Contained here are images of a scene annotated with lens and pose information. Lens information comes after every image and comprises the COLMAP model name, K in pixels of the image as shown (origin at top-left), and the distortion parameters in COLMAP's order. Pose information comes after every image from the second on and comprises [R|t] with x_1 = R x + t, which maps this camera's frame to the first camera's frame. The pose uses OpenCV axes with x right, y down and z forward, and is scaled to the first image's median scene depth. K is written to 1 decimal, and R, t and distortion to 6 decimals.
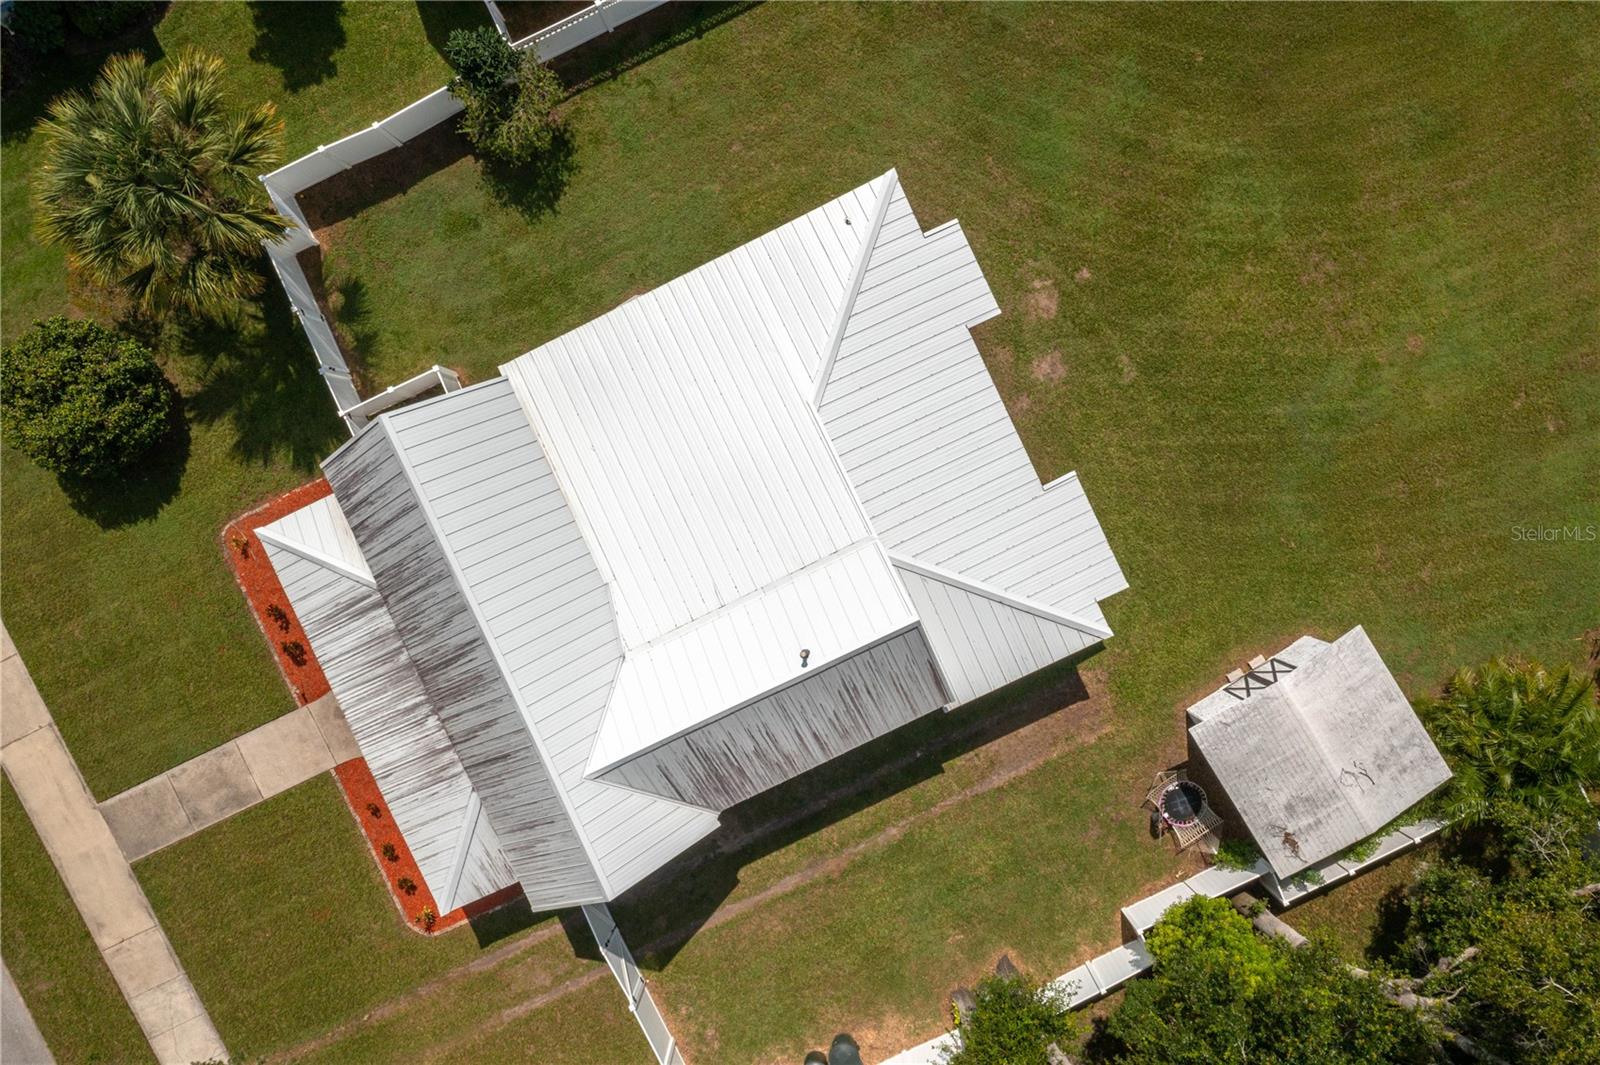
lens RADIAL K [[1287.6, 0, 889.5], [0, 1287.6, 543.7], [0, 0, 1]] dist [-0.010290, -0.003067]
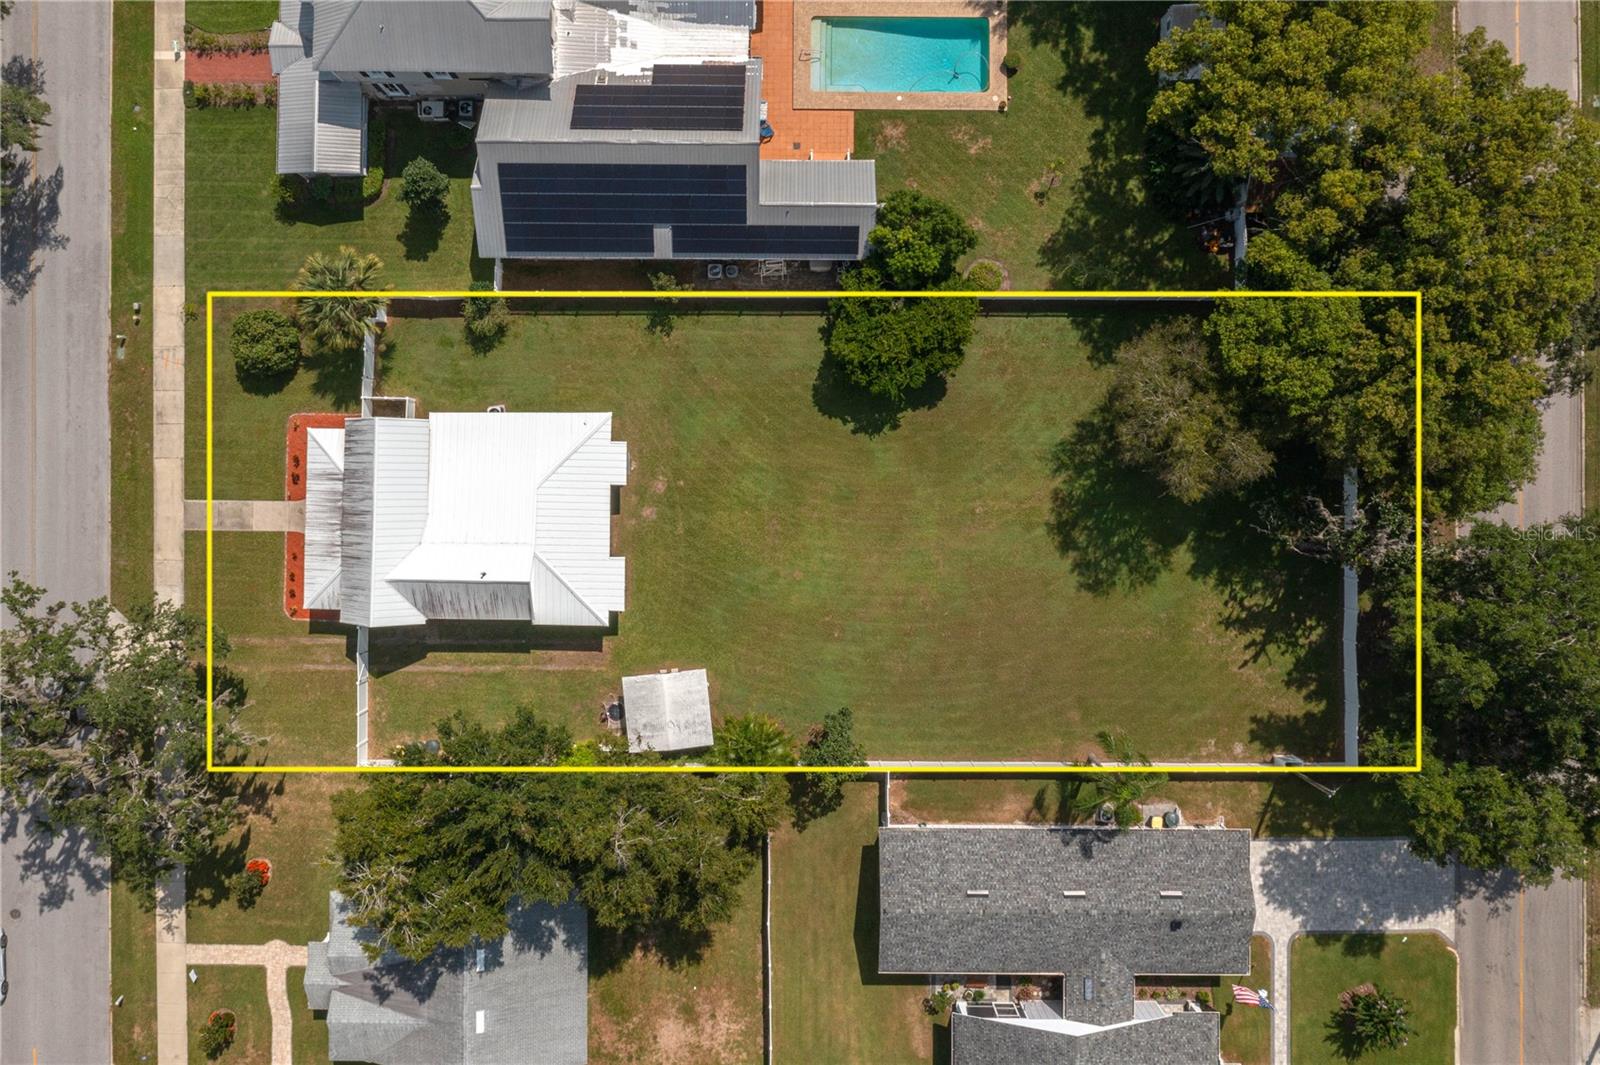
lens RADIAL K [[1287.6, 0, 795.0], [0, 1287.6, 527.9], [0, 0, 1]] dist [-0.010290, -0.003067]
pose [[0.897178, 0.441554, -0.010081, 0.421307], [-0.441617, 0.896489, -0.035791, -0.157299], [-0.006767, 0.036563, 0.999308, -1.376271]]
